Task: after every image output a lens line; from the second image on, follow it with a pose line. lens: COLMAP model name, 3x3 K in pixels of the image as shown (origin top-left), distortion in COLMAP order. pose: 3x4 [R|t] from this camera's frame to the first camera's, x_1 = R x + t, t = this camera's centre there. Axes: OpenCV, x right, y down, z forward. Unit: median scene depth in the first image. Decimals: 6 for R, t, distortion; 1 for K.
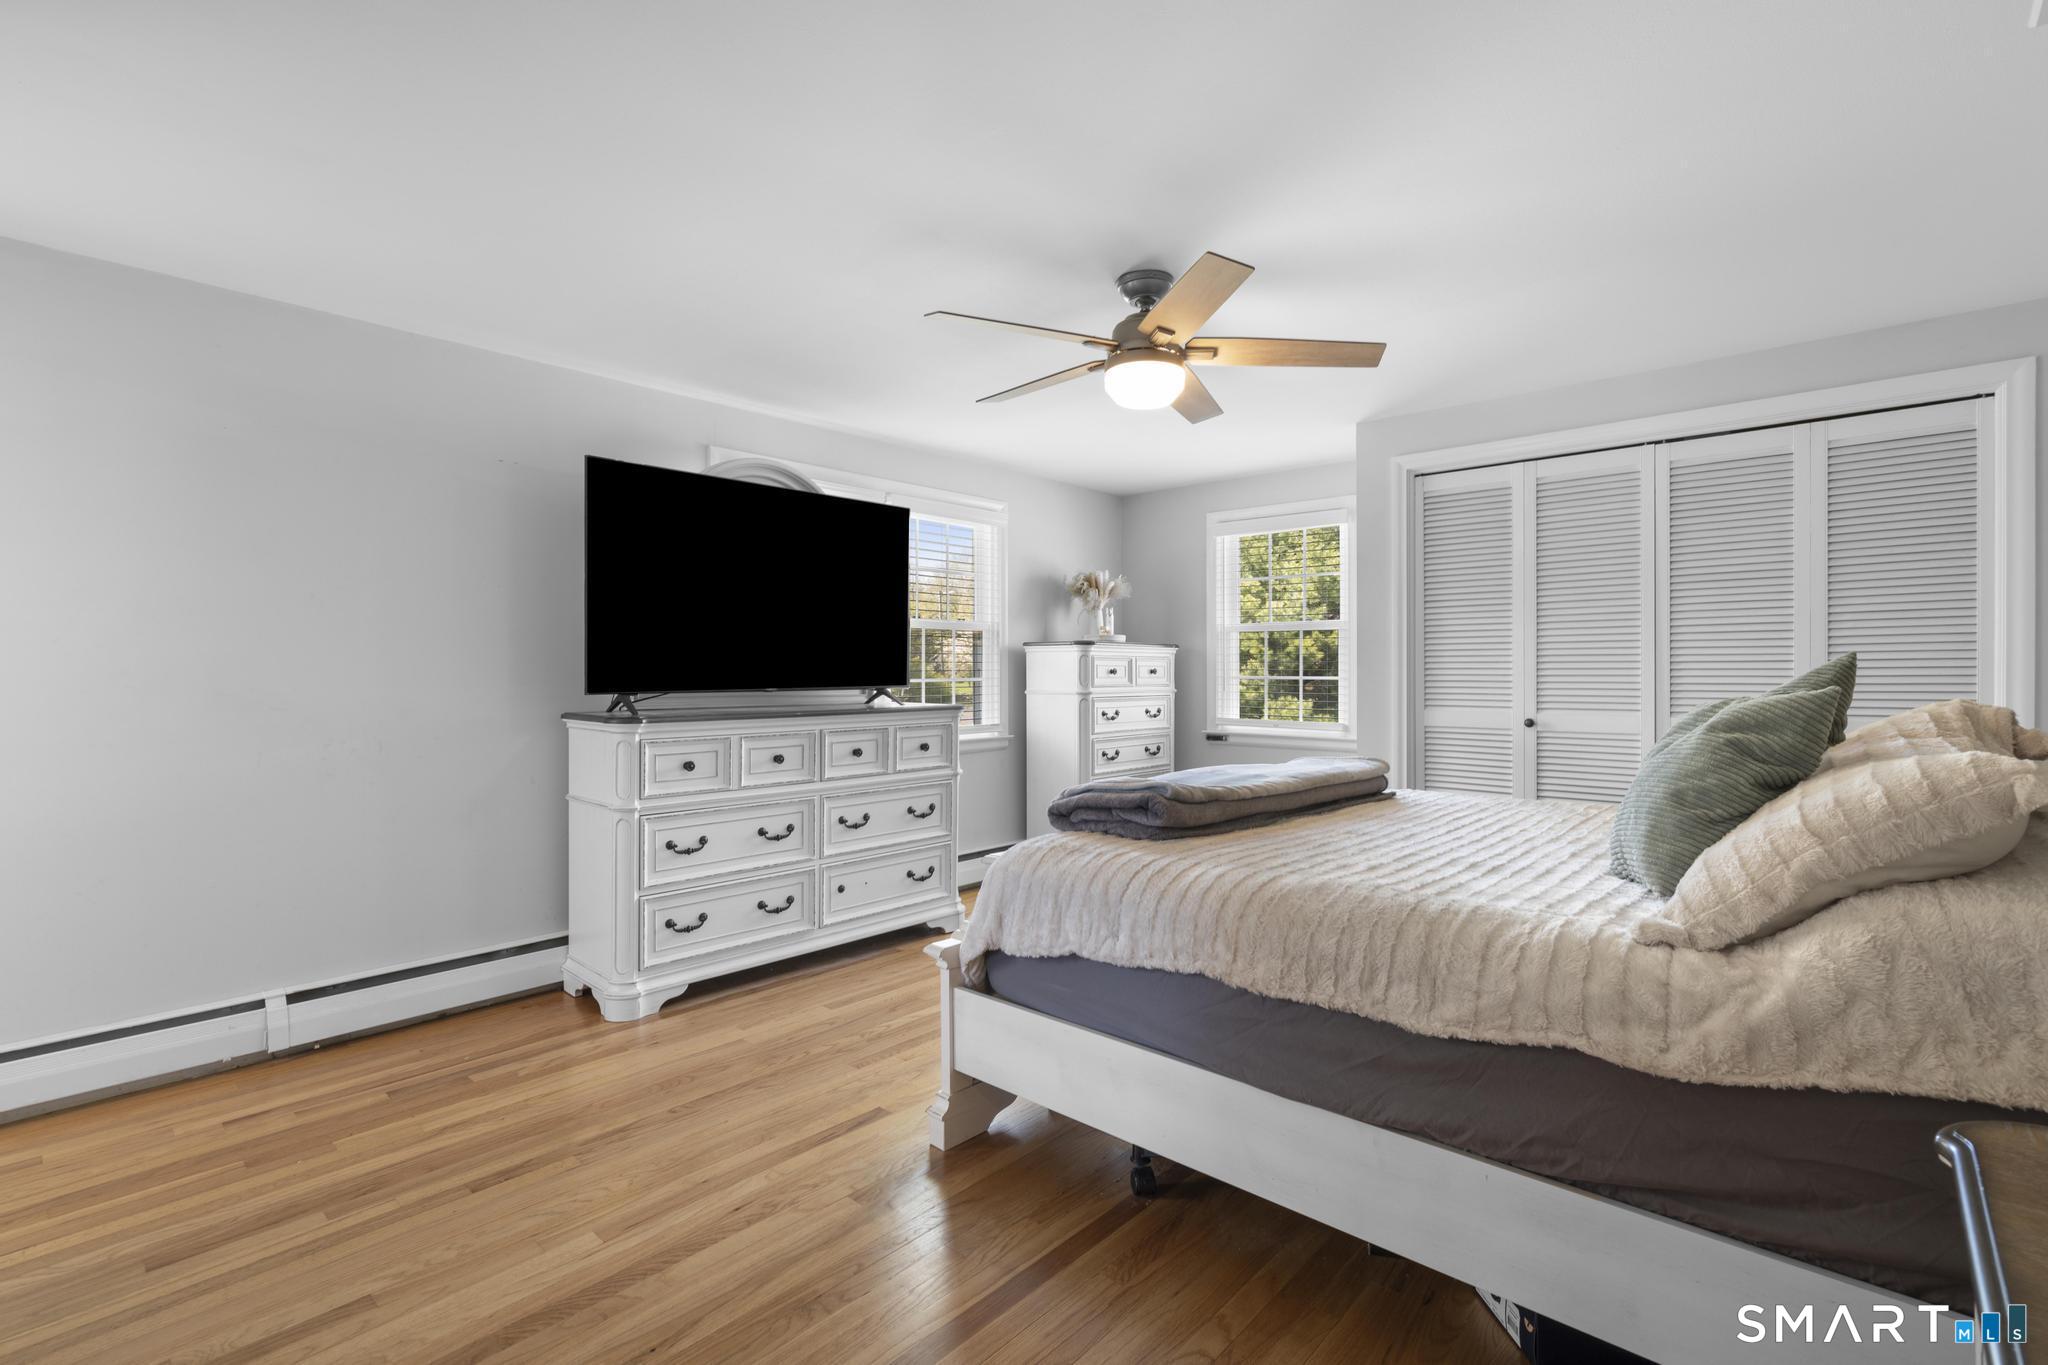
lens RADIAL K [[924.4, 0, 1026.0], [0, 924.4, 679.2], [0, 0, 1]] dist [-0.004237, 0.002337]
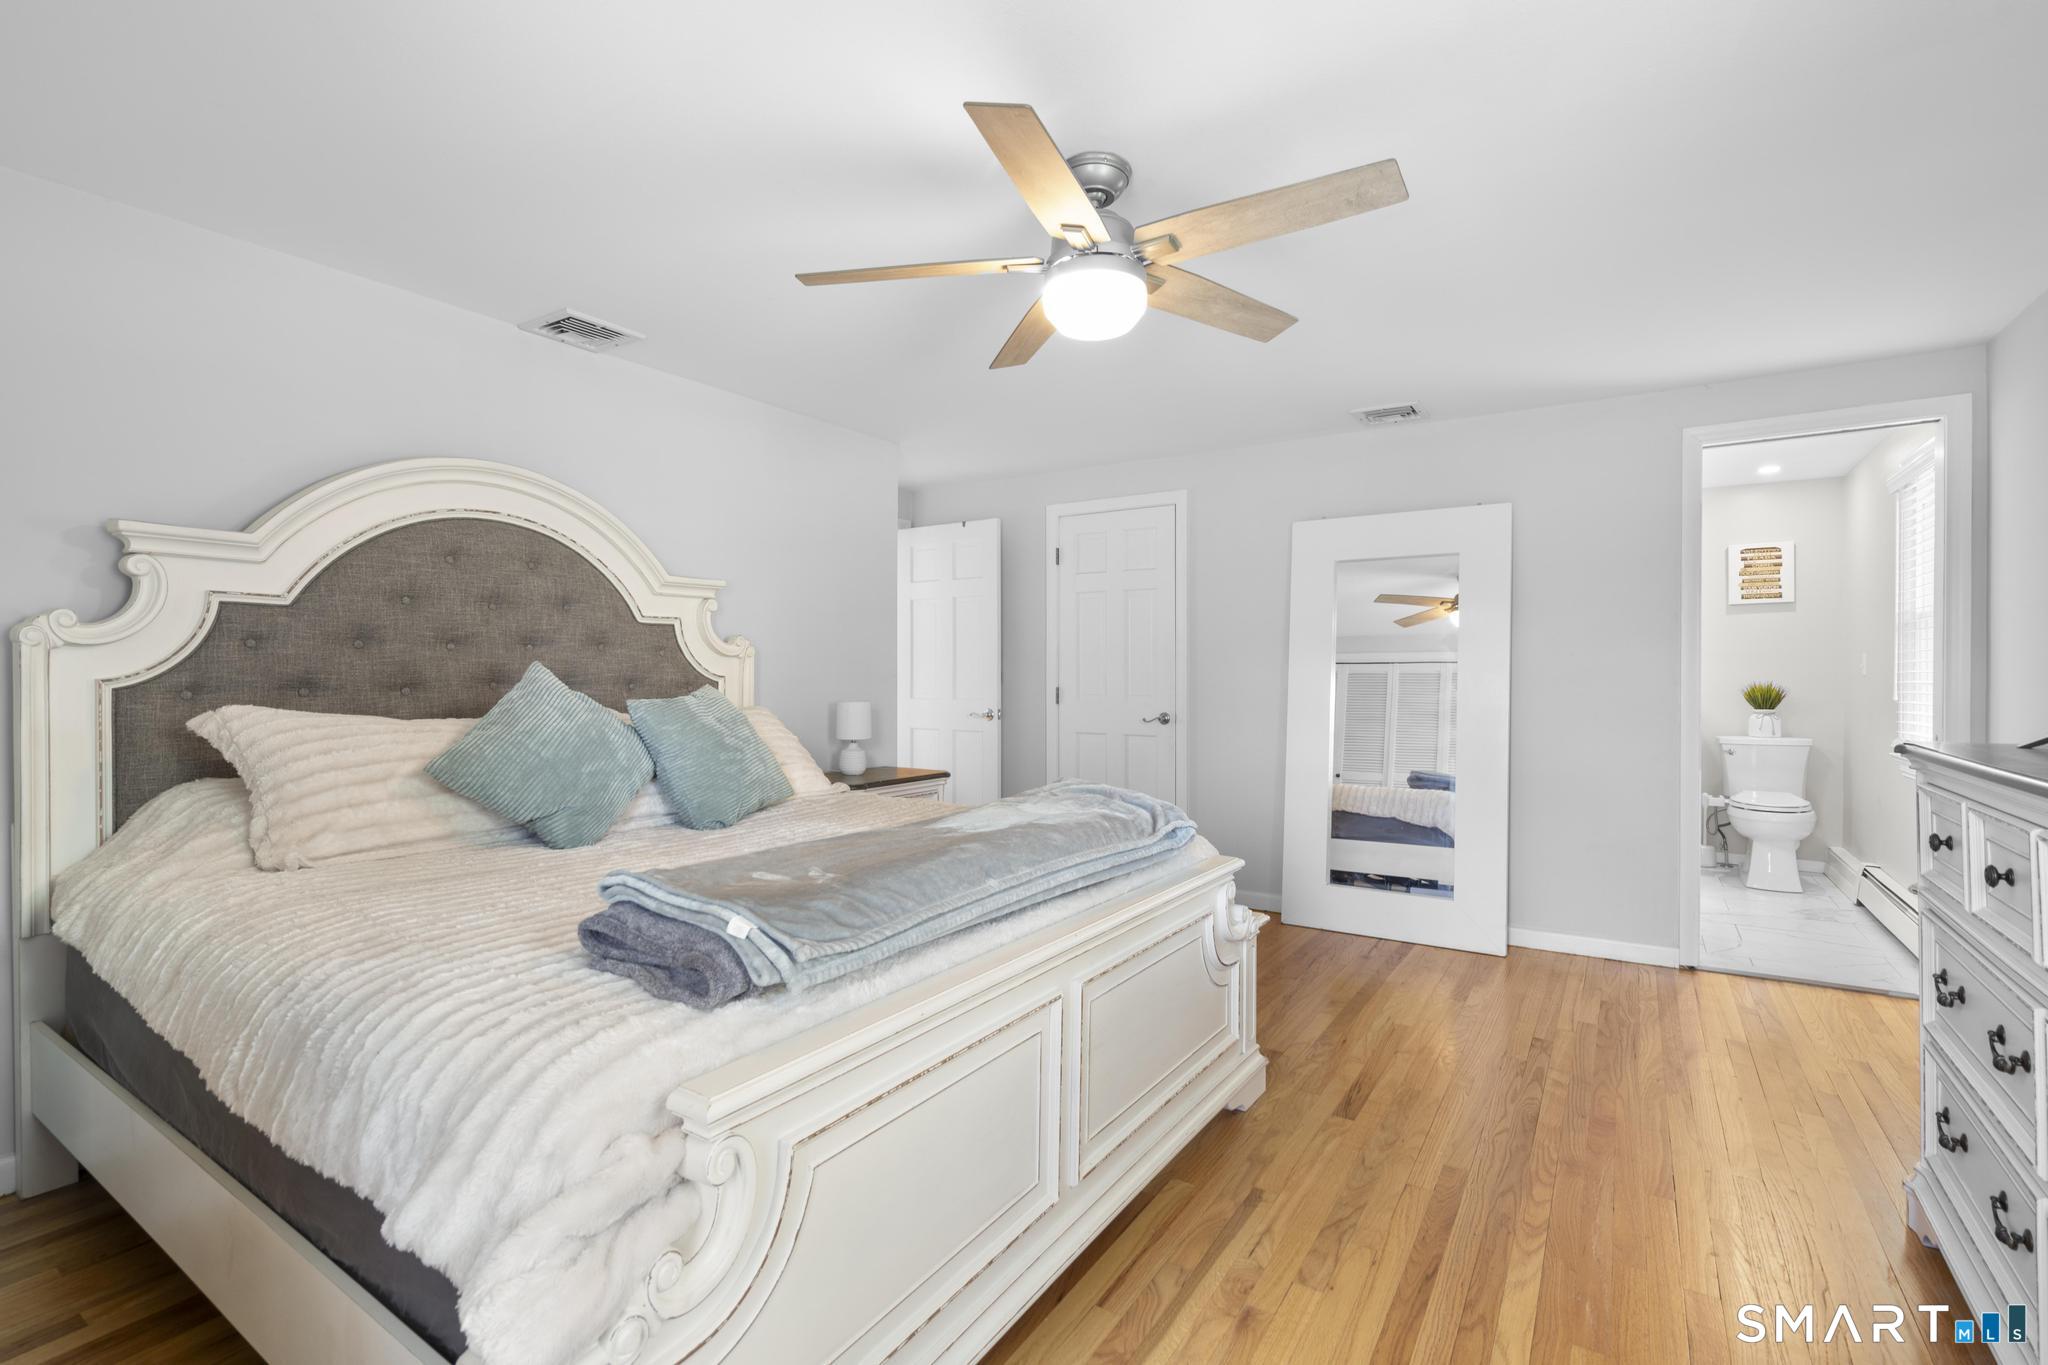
lens RADIAL K [[924.4, 0, 1031.4], [0, 924.4, 682.6], [0, 0, 1]] dist [-0.004237, 0.002337]
pose [[-0.987195, 0.004557, -0.159455, 0.384885], [0.003852, 0.999981, 0.004732, -0.000804], [0.159473, 0.004058, -0.987194, 2.245107]]
